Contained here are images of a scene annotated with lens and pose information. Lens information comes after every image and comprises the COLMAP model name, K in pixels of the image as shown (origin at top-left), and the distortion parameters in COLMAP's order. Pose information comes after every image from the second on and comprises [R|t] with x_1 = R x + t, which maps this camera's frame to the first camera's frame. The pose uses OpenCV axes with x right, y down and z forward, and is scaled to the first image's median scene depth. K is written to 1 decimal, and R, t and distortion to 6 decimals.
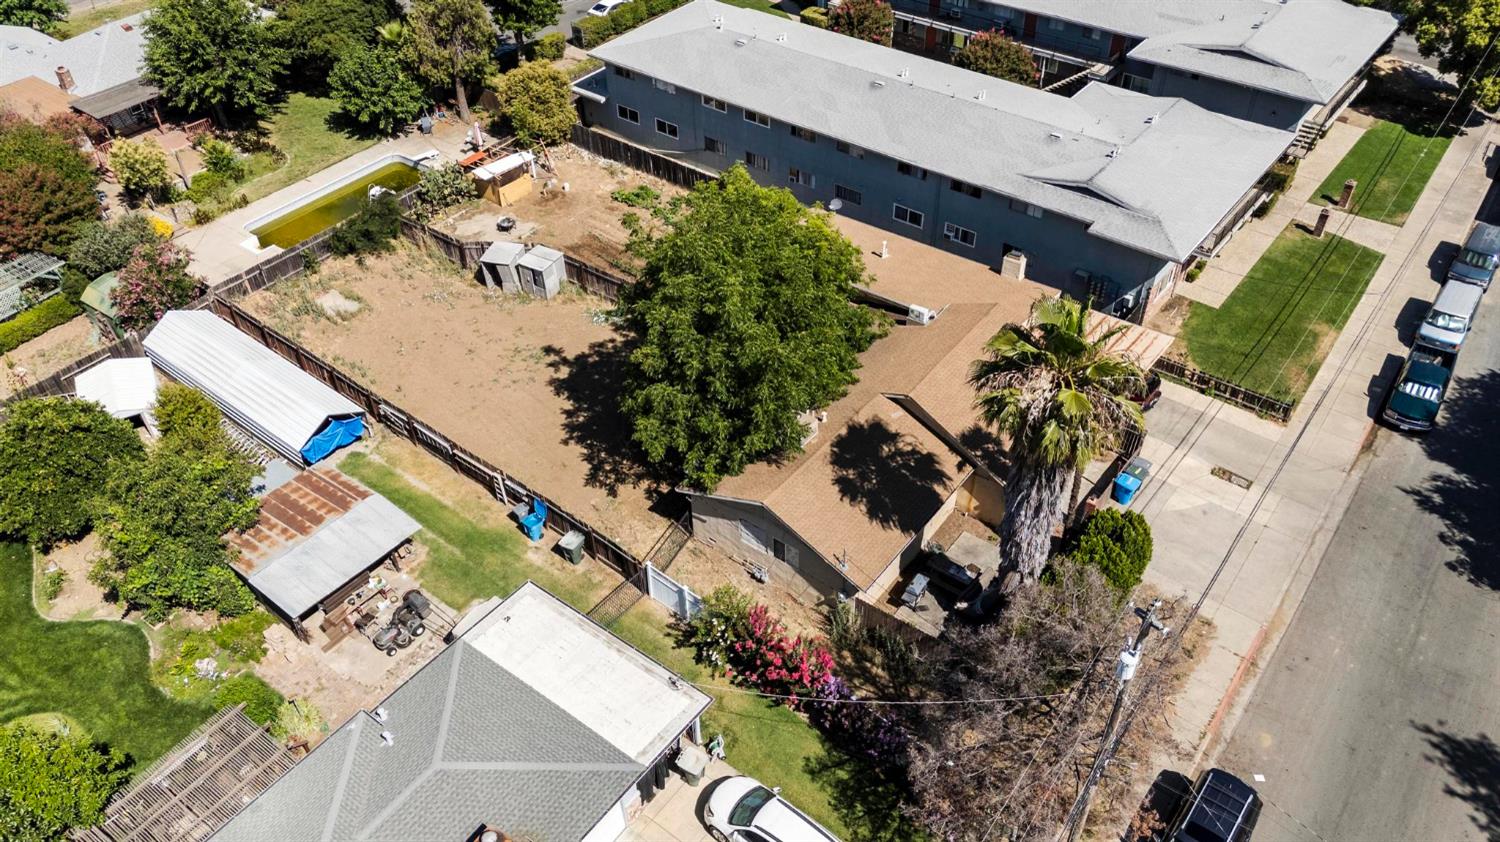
lens RADIAL K [[1135.3, 0, 750.0], [0, 1135.3, 421.0], [0, 0, 1]] dist [0.079642, -0.074900]
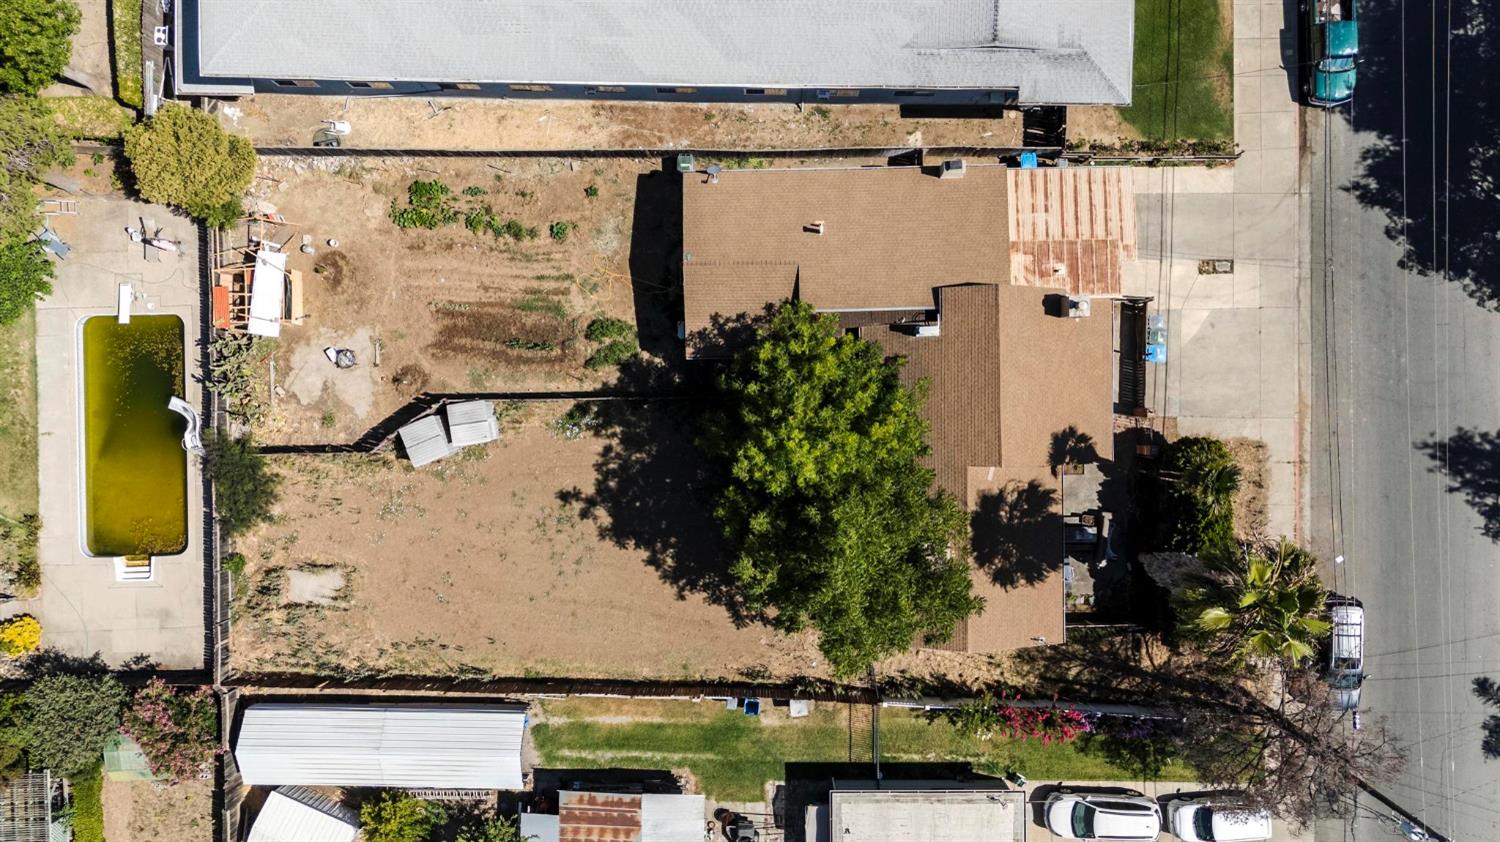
lens RADIAL K [[1111.5, 0, 750.0], [0, 1111.5, 421.0], [0, 0, 1]] dist [0.067896, -0.070442]
pose [[0.792262, -0.610180, 0.001355, -0.015861], [0.389850, 0.507890, 0.768157, -0.723697], [-0.469402, -0.608053, 0.640260, 0.369521]]
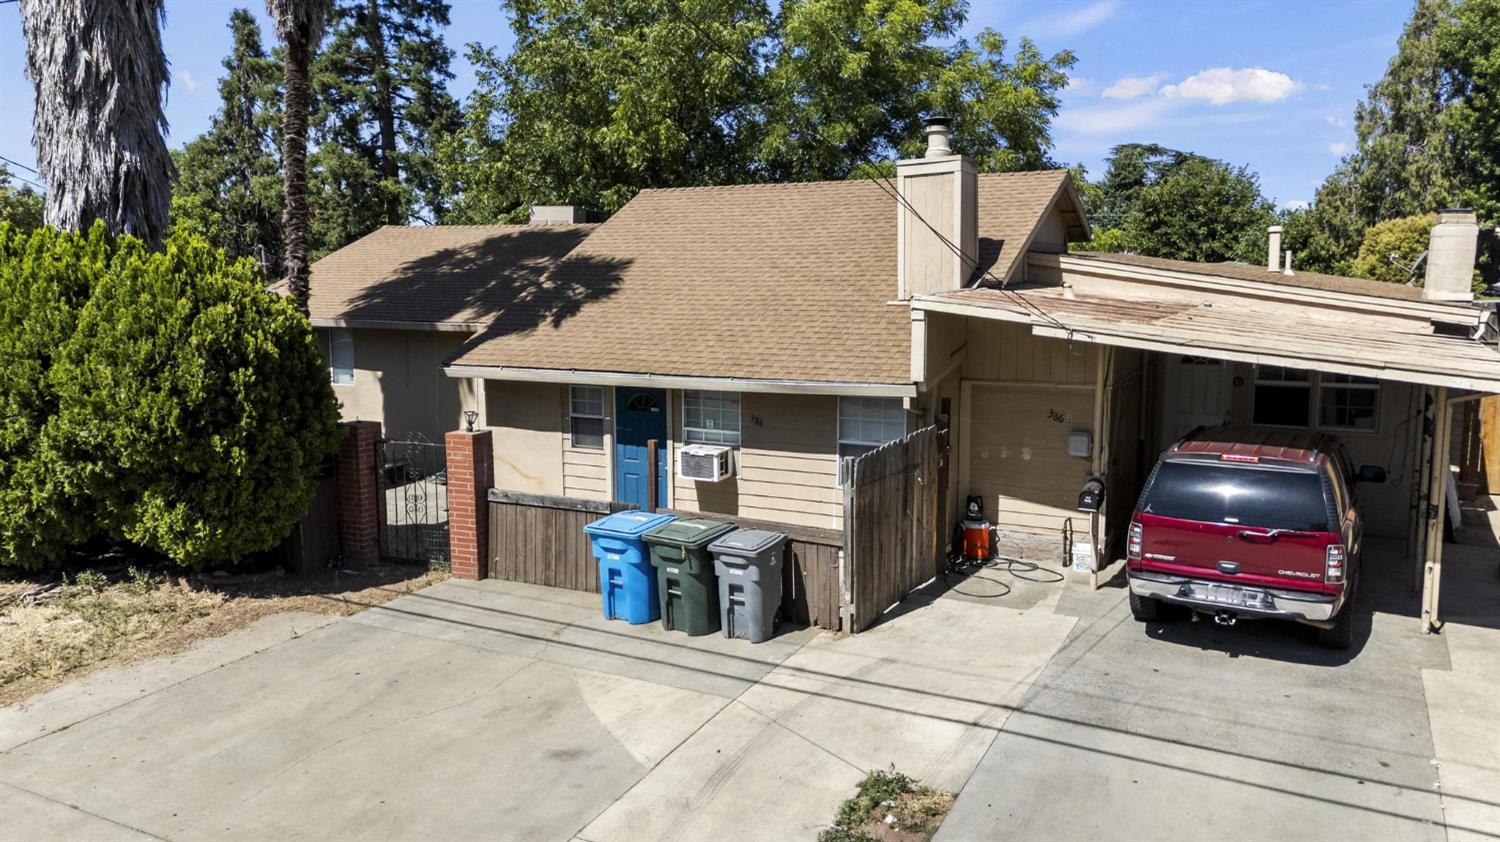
lens RADIAL K [[1111.5, 0, 750.0], [0, 1111.5, 421.0], [0, 0, 1]] dist [0.067896, -0.070442]
pose [[0.163750, 0.154815, -0.974278, 0.468995], [-0.632739, 0.774186, 0.016674, 0.008363], [0.756854, 0.613733, 0.224731, 0.768201]]
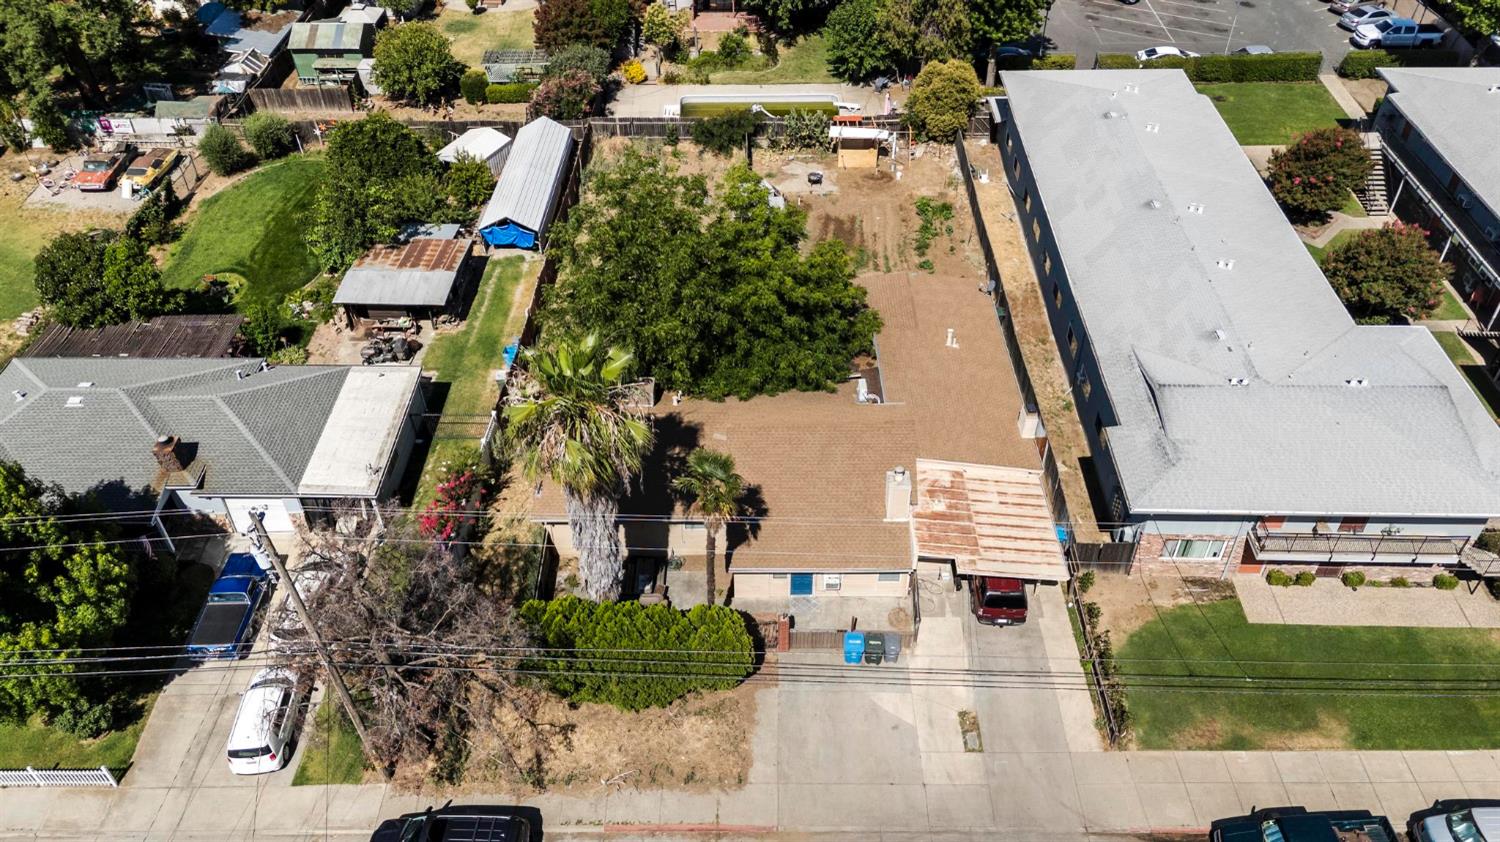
lens RADIAL K [[1111.5, 0, 750.0], [0, 1111.5, 421.0], [0, 0, 1]] dist [0.067896, -0.070442]
pose [[0.602051, 0.533984, -0.593629, 0.577991], [-0.520687, 0.826203, 0.215116, -0.197745], [0.605326, 0.179584, 0.775455, 0.183489]]
